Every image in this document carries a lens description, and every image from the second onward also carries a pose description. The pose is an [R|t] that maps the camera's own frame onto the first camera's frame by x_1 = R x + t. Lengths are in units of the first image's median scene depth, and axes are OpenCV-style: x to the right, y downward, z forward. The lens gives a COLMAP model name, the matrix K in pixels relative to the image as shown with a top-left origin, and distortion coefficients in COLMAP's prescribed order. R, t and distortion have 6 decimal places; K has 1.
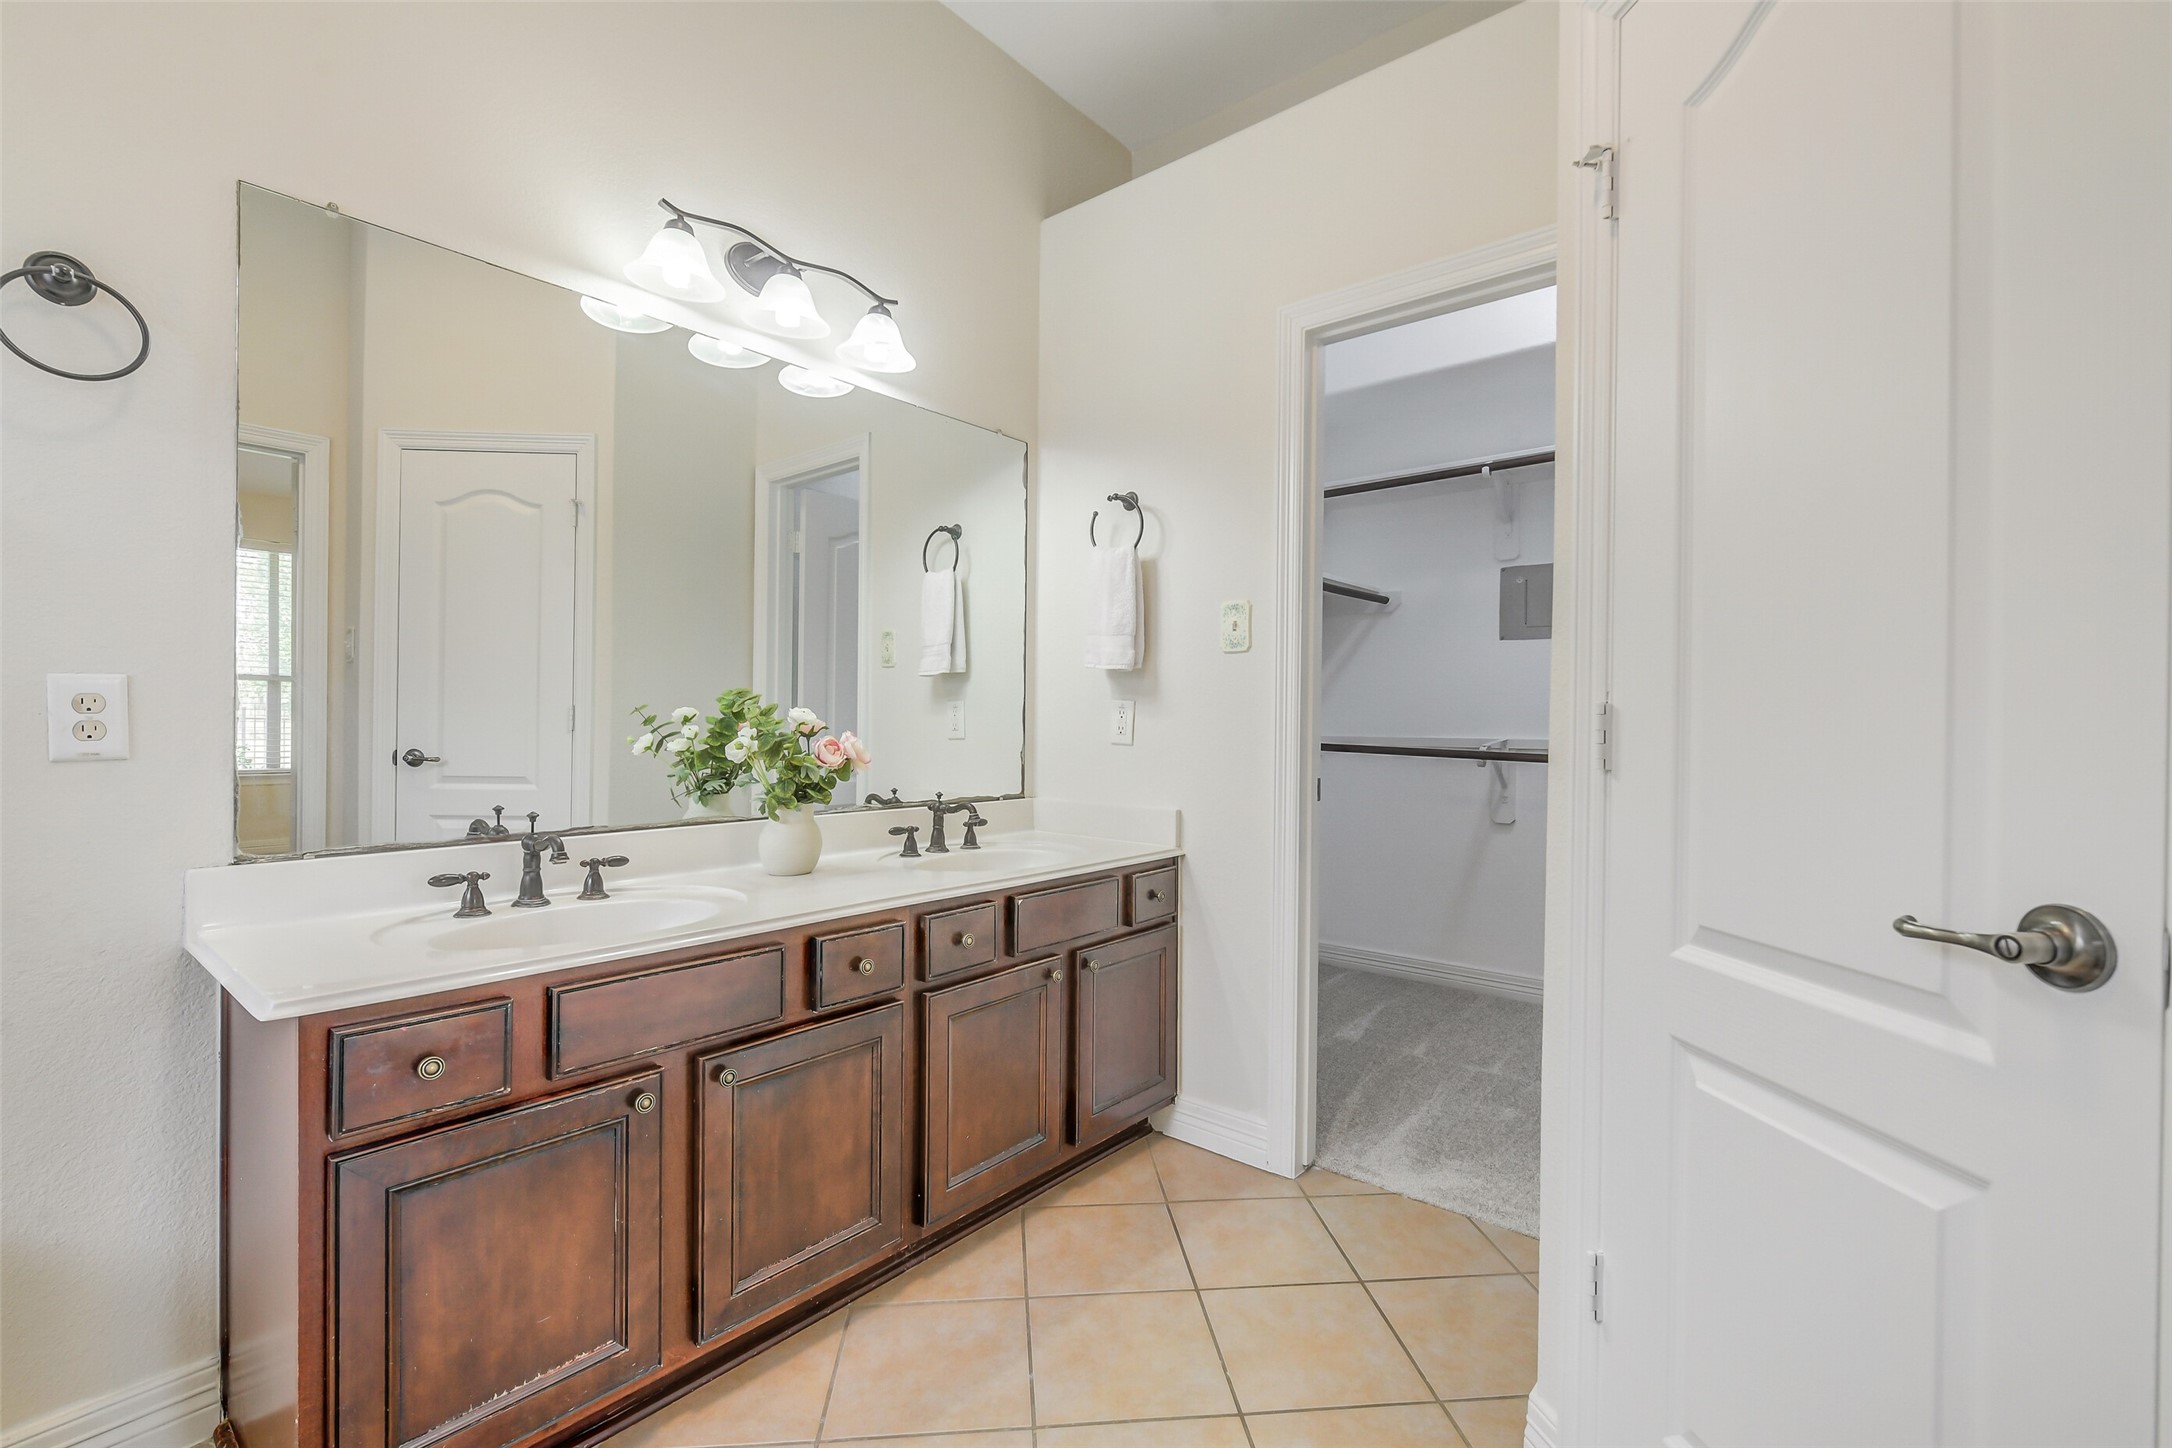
lens RADIAL K [[940.9, 0, 1088.6], [0, 940.9, 738.4], [0, 0, 1]] dist [-0.000393, -0.000830]
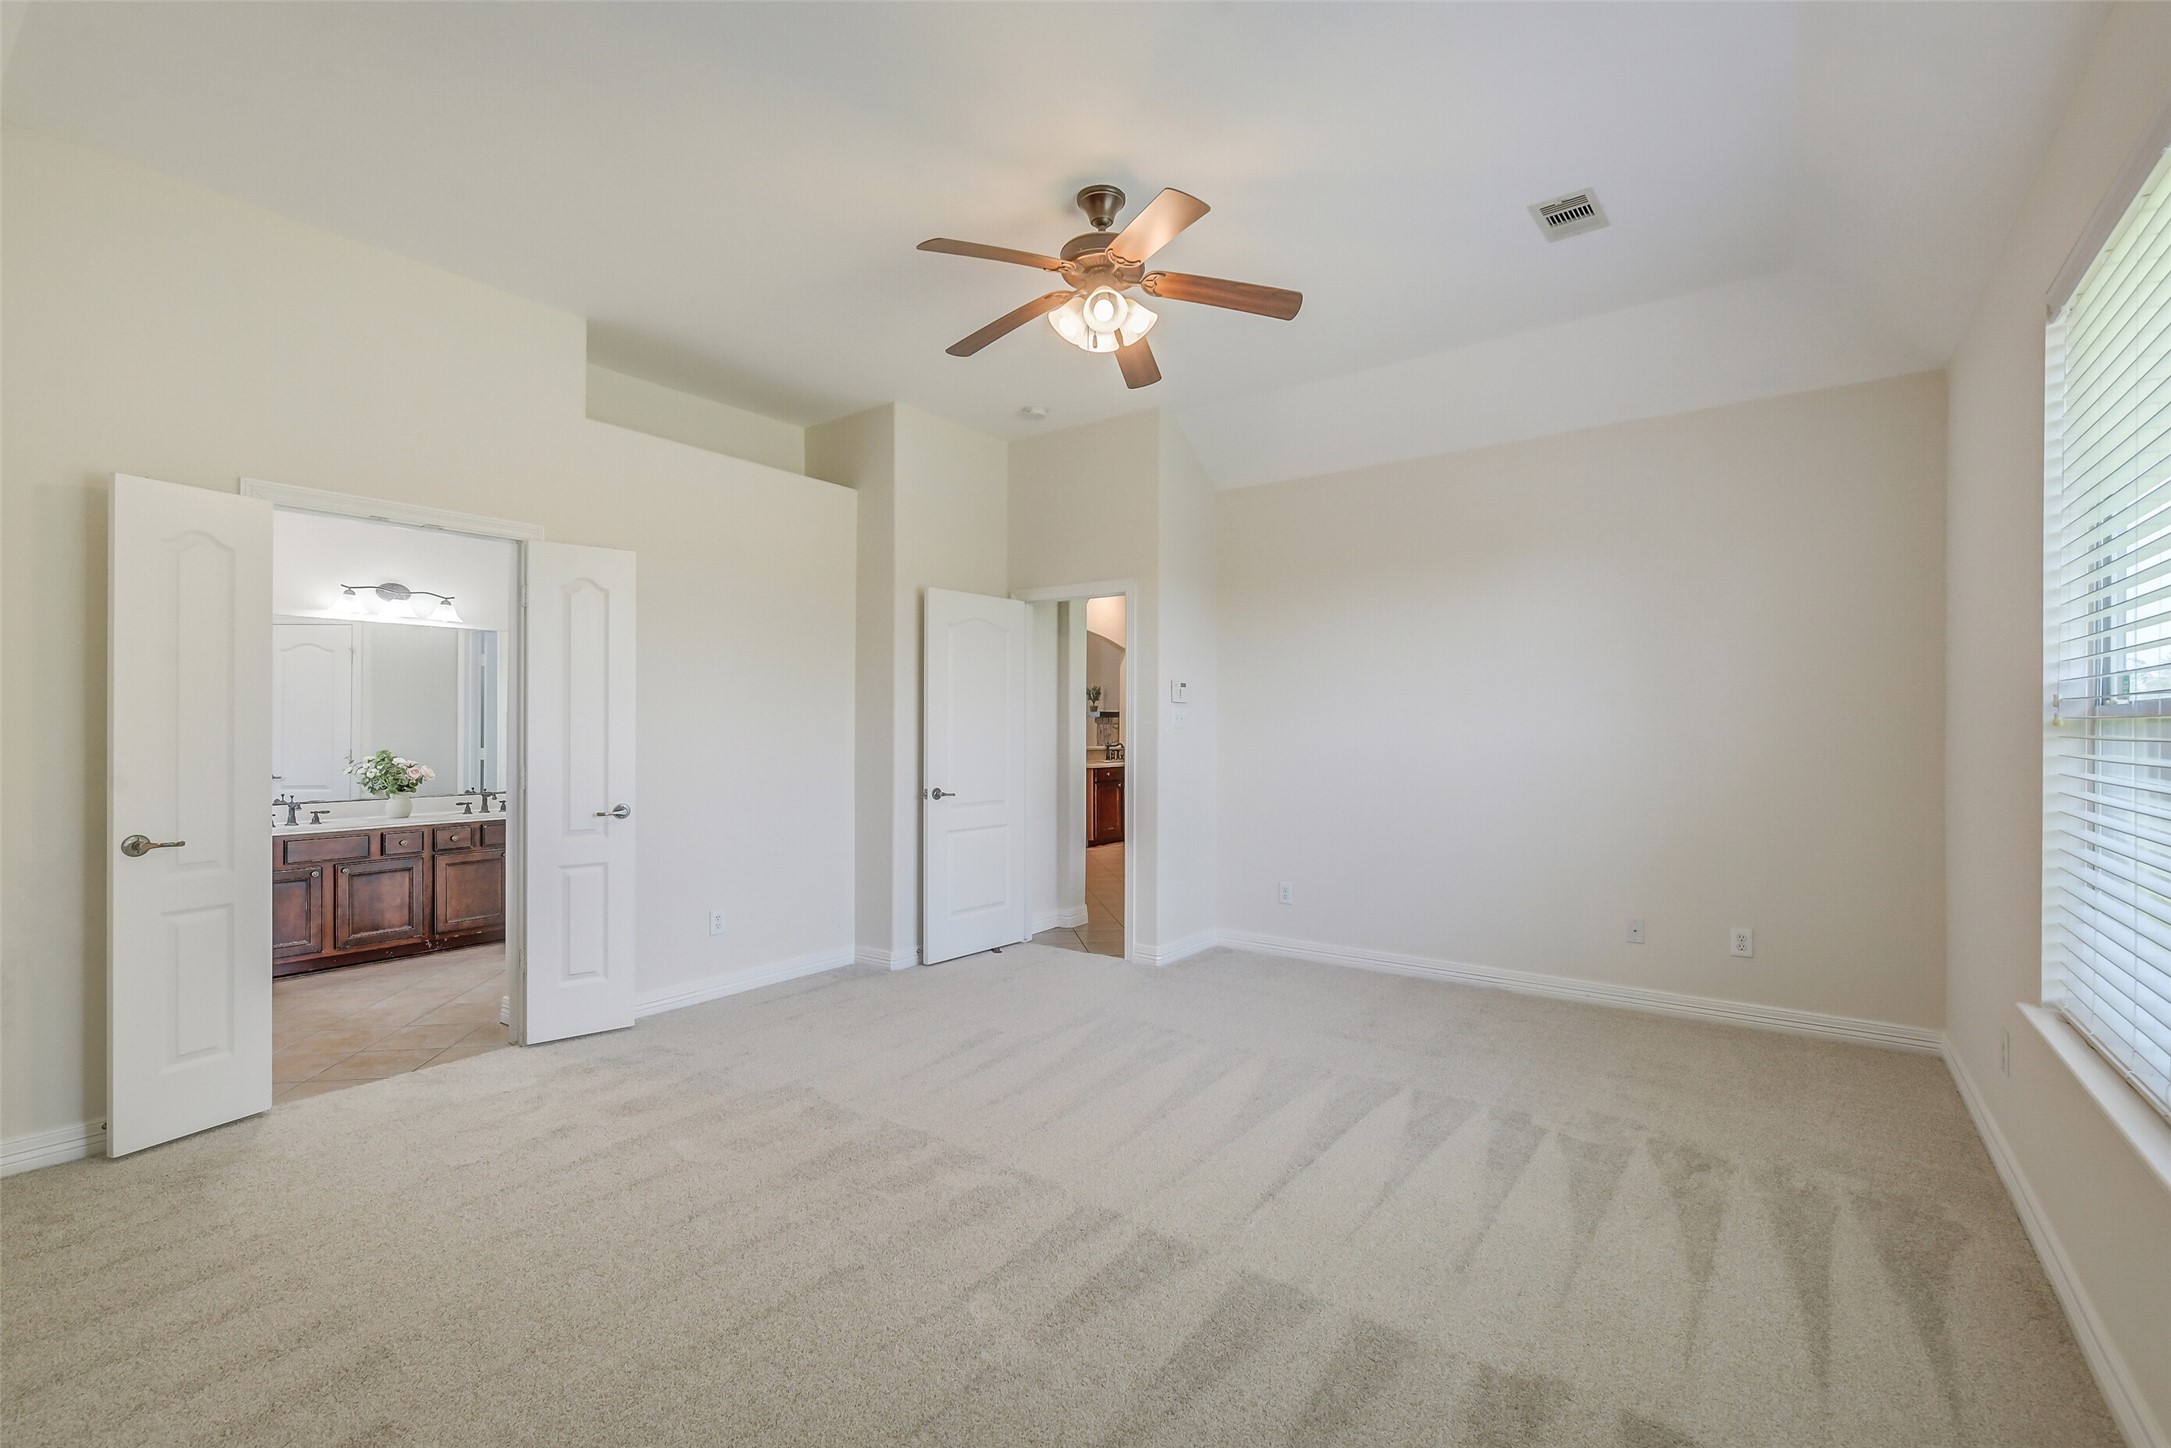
lens RADIAL K [[940.5, 0, 1088.1], [0, 940.5, 738.4], [0, 0, 1]] dist [-0.000393, -0.000830]
pose [[0.997883, -0.009609, 0.064325, 1.388019], [0.010190, 0.999910, -0.008711, -0.040788], [-0.064235, 0.009348, 0.997891, -1.712482]]
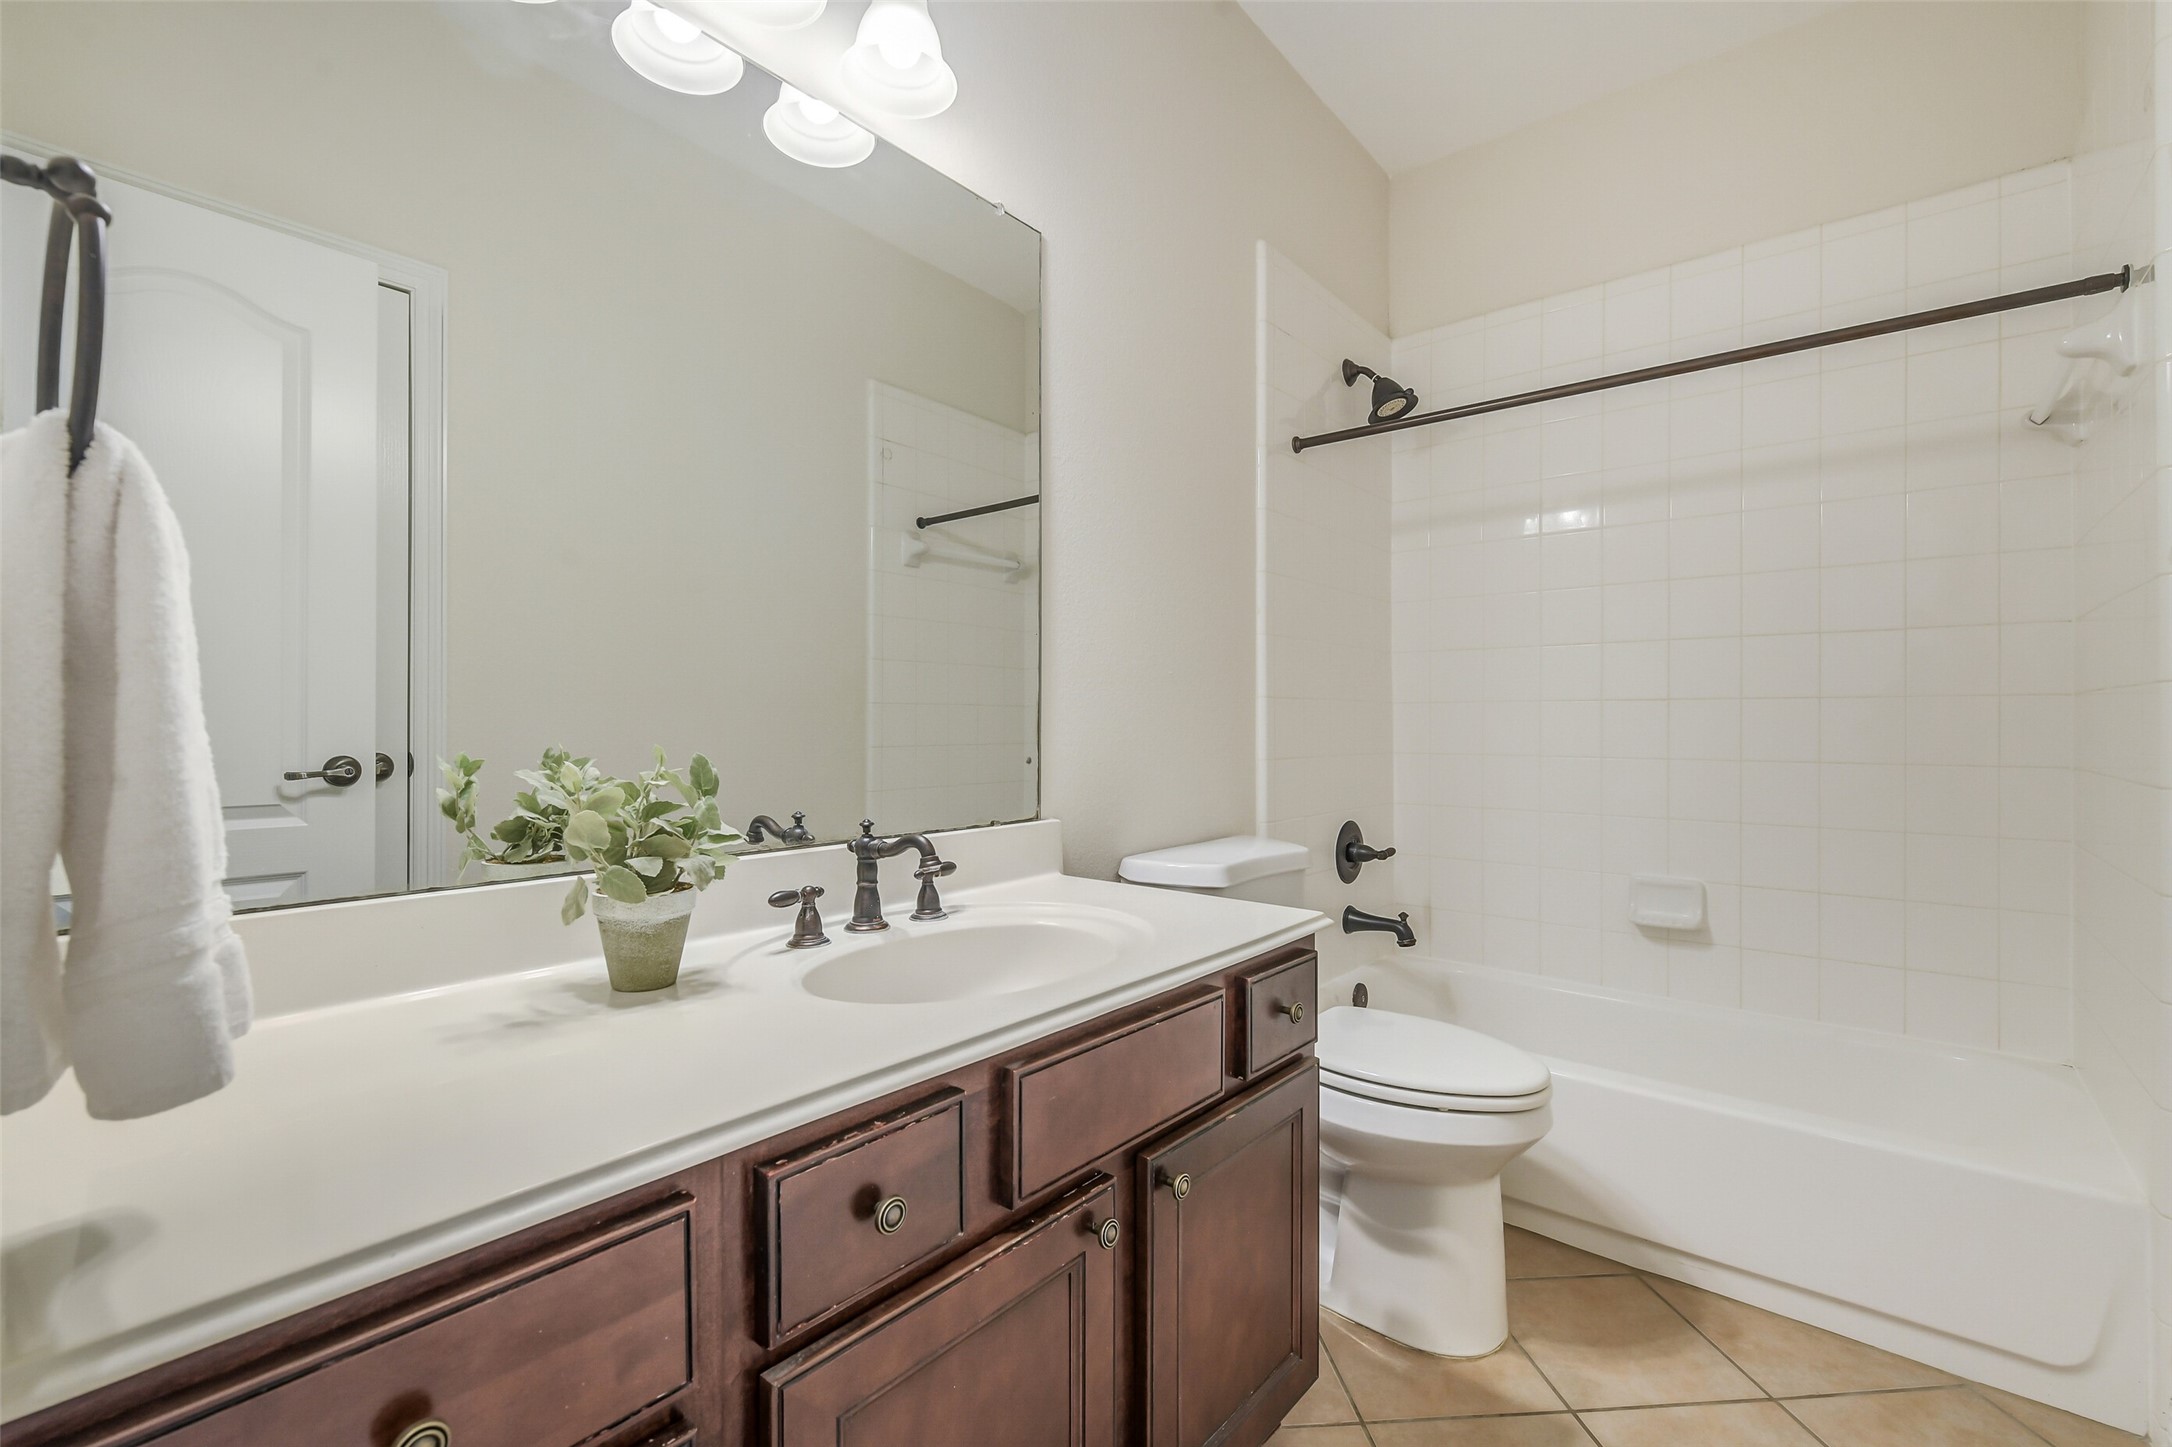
lens RADIAL K [[940.9, 0, 1088.6], [0, 940.9, 737.9], [0, 0, 1]] dist [-0.000393, -0.000830]
pose [[0.999234, -0.039118, -0.000514, -0.031776], [0.039118, 0.999235, -0.000047, 0.017173], [0.000515, 0.000026, 1.000000, 0.528447]]
